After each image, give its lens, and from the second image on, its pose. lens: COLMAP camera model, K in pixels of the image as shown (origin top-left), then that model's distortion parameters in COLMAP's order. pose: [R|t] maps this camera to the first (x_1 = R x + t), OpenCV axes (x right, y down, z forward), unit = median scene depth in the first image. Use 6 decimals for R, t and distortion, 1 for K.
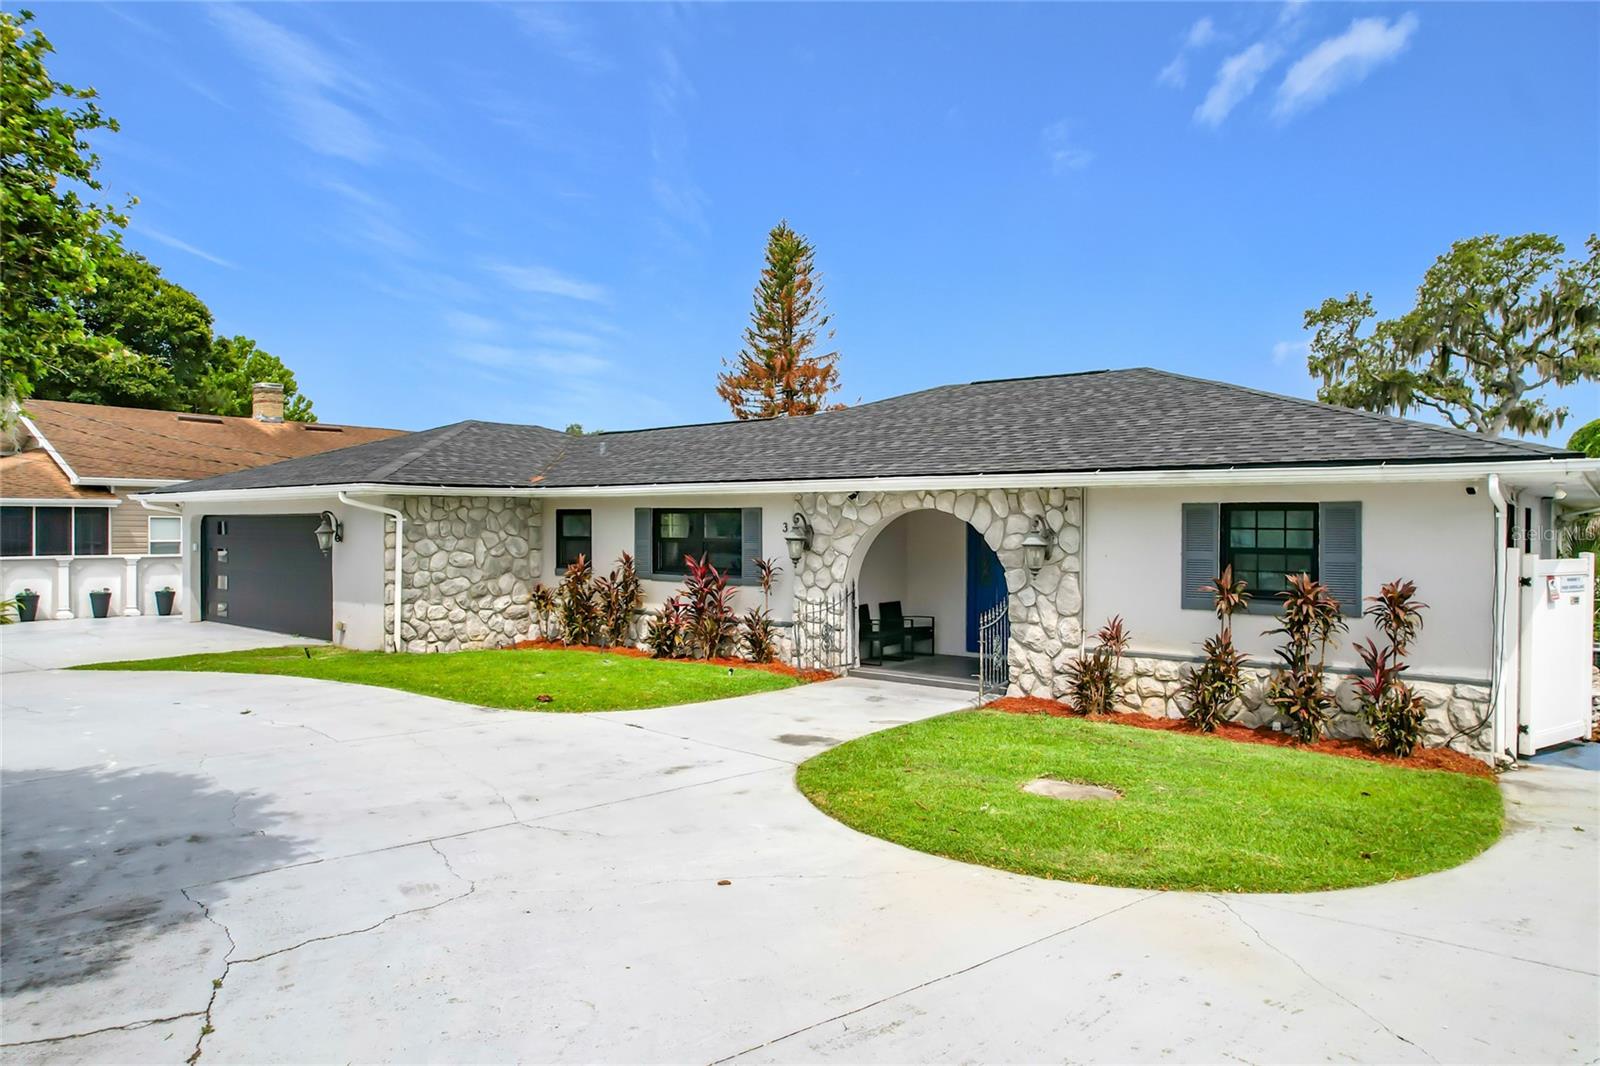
lens RADIAL K [[1046.1, 0, 800.0], [0, 1046.1, 533.0], [0, 0, 1]] dist [-0.079002, 0.074670]
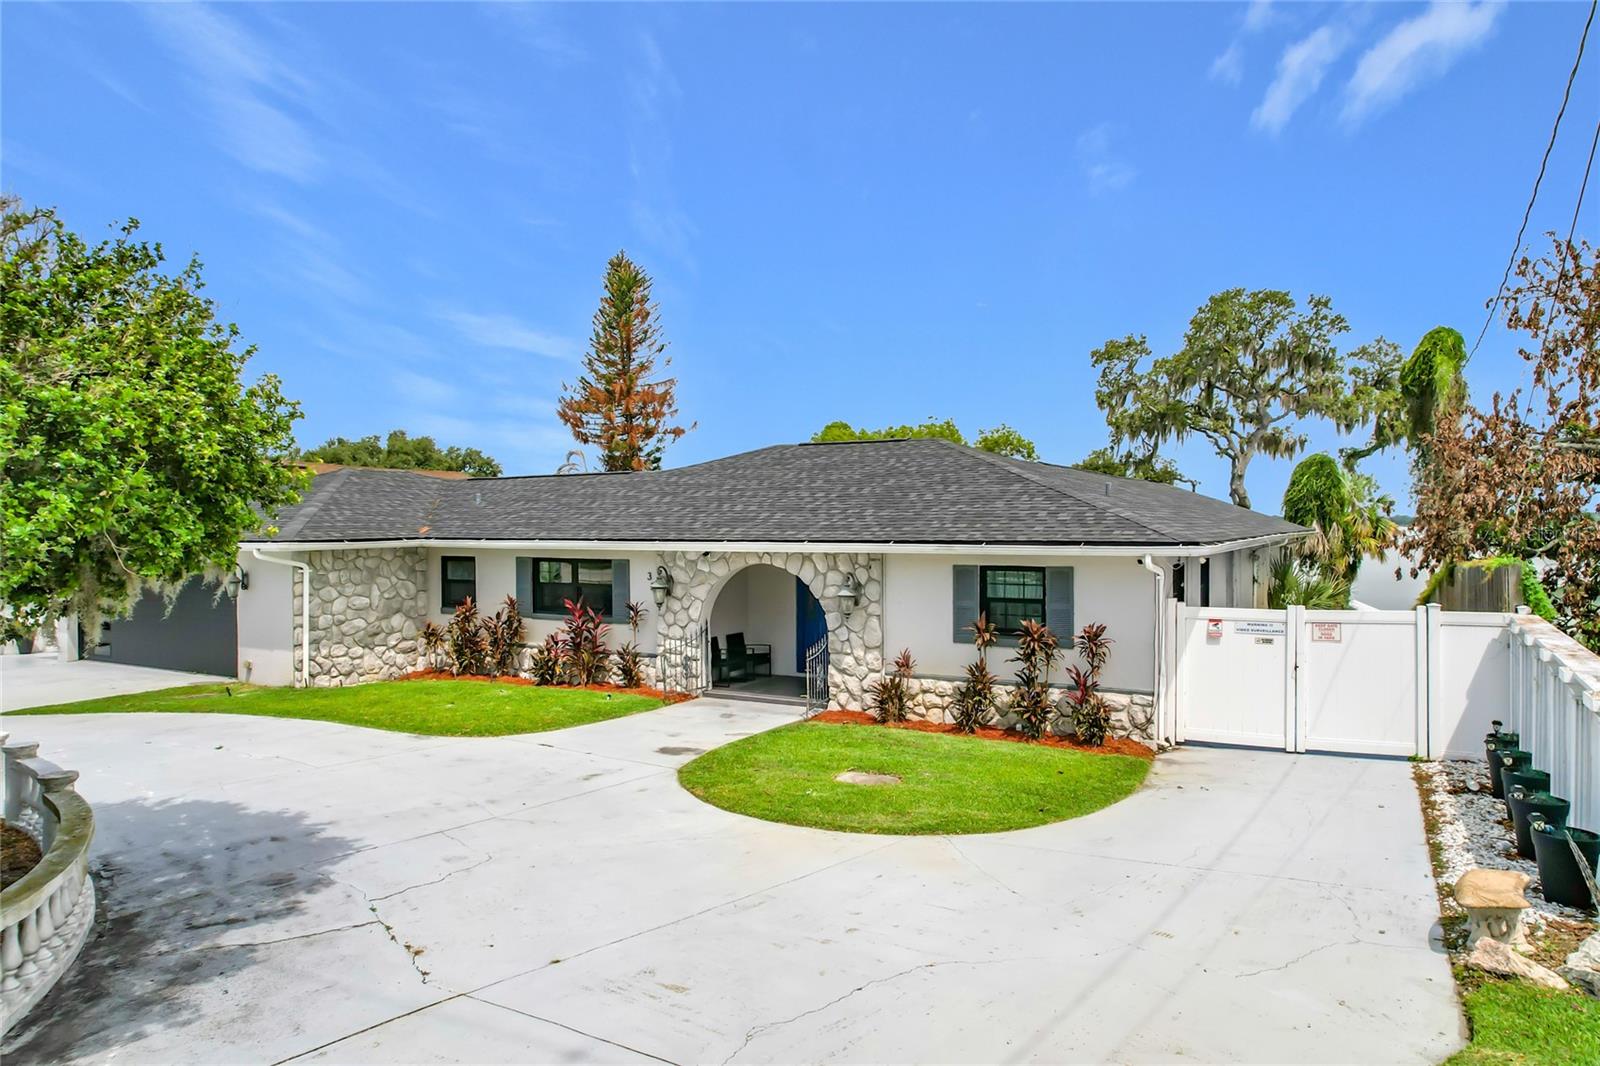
lens RADIAL K [[1058.6, 0, 805.7], [0, 1058.6, 531.2], [0, 0, 1]] dist [-0.043481, 0.001085]
pose [[0.986093, -0.009692, 0.165912, -0.040503], [0.009758, 0.999952, 0.000418, -0.059672], [-0.165908, 0.001207, 0.986140, -0.264867]]
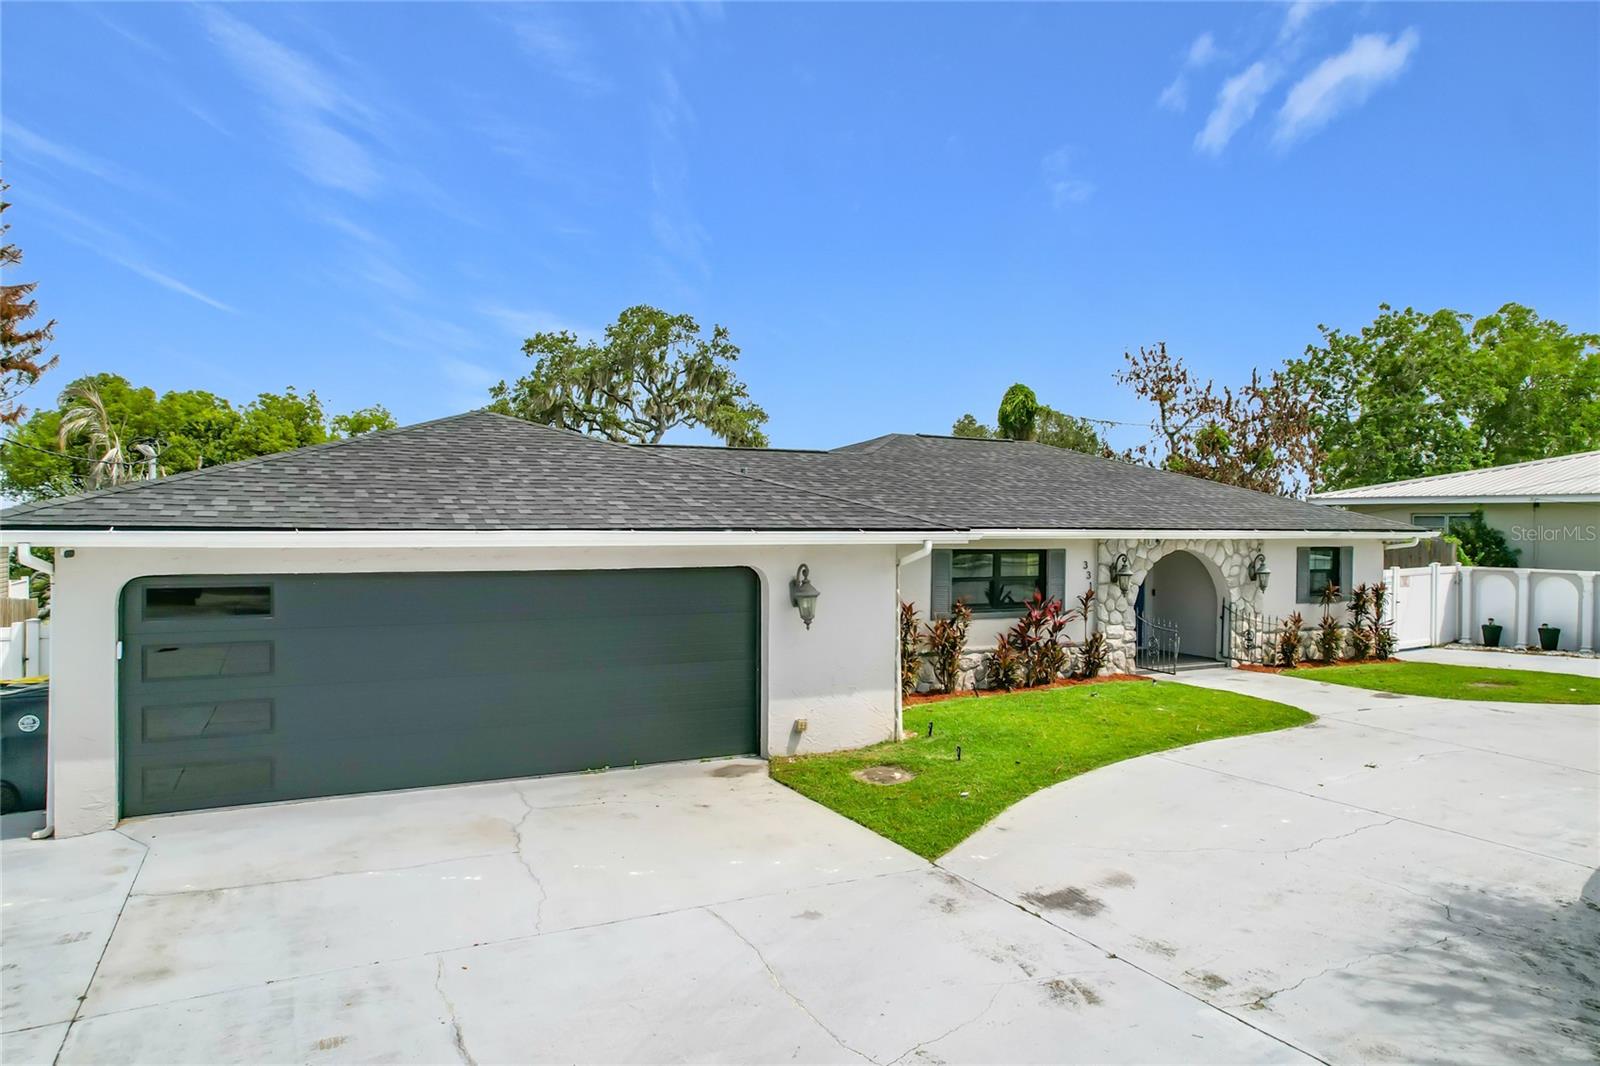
lens RADIAL K [[1058.6, 0, 805.7], [0, 1058.6, 531.2], [0, 0, 1]] dist [-0.043481, 0.001085]
pose [[0.387112, -0.012108, 0.921953, -1.349148], [0.002102, 0.999923, 0.012250, -0.064615], [-0.922030, -0.002804, 0.387108, 0.858171]]
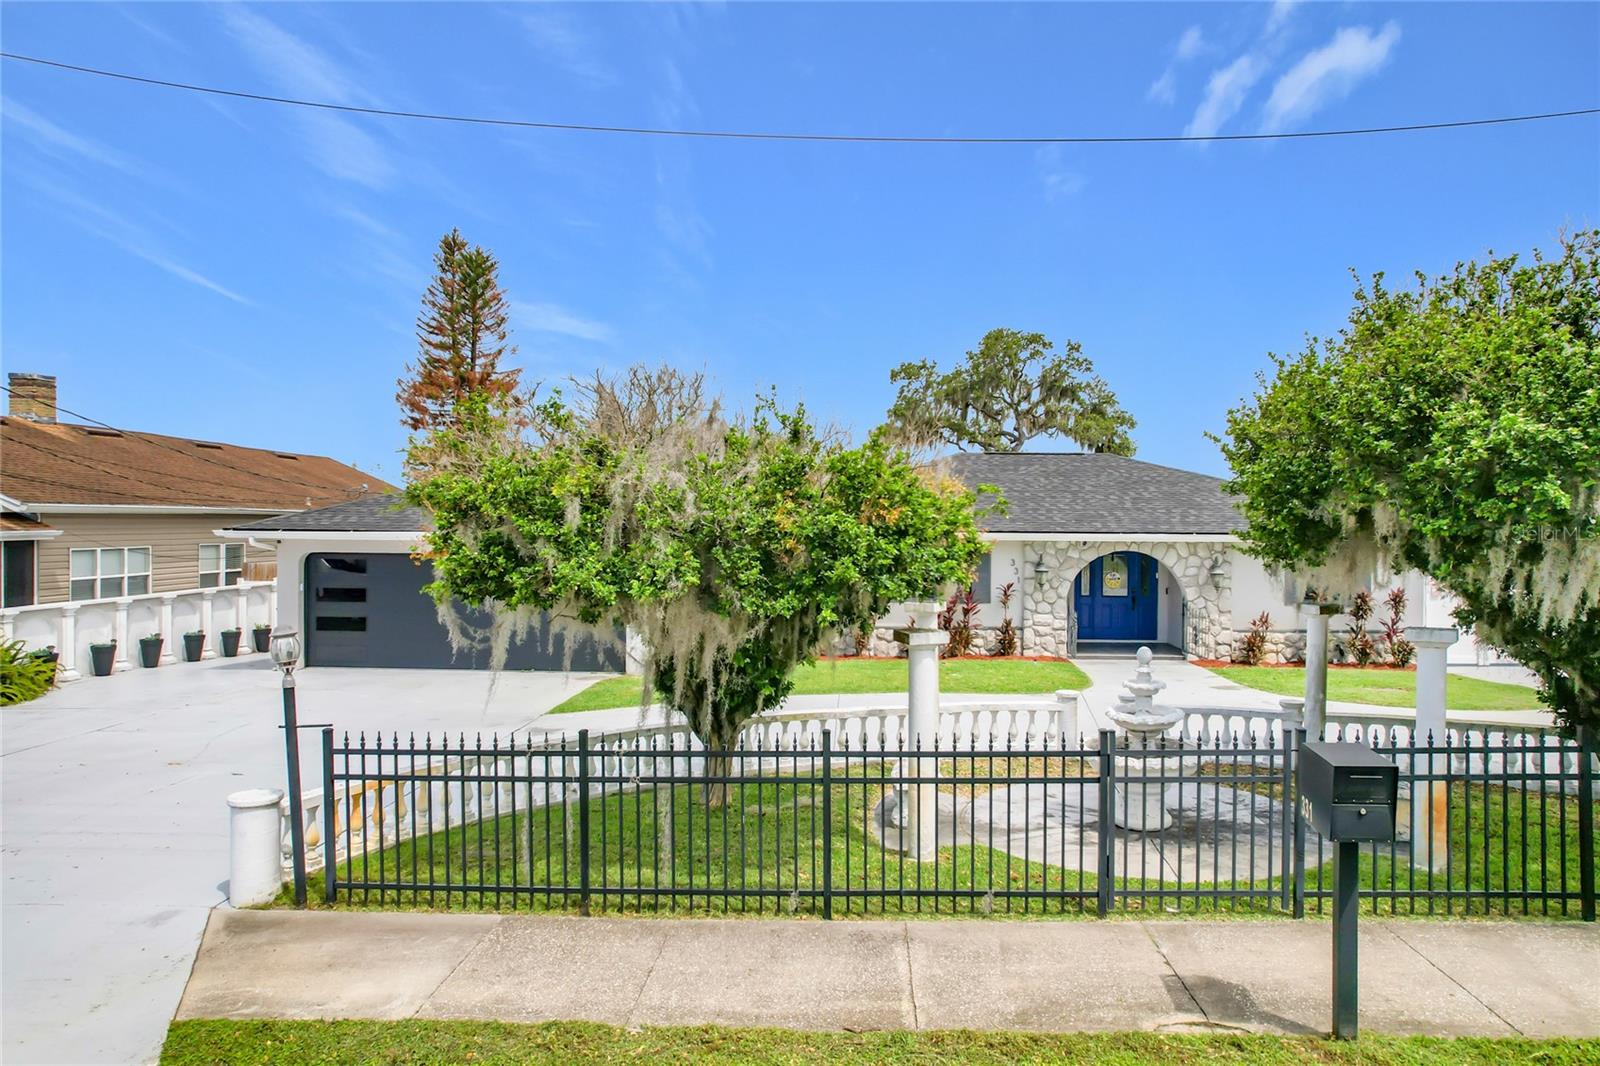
lens RADIAL K [[1046.1, 0, 800.0], [0, 1046.1, 533.0], [0, 0, 1]] dist [-0.079002, 0.074670]
pose [[0.805826, -0.008680, 0.592088, -1.173870], [0.002419, 0.999932, 0.011367, -0.067147], [-0.592147, -0.007728, 0.805793, -0.005192]]
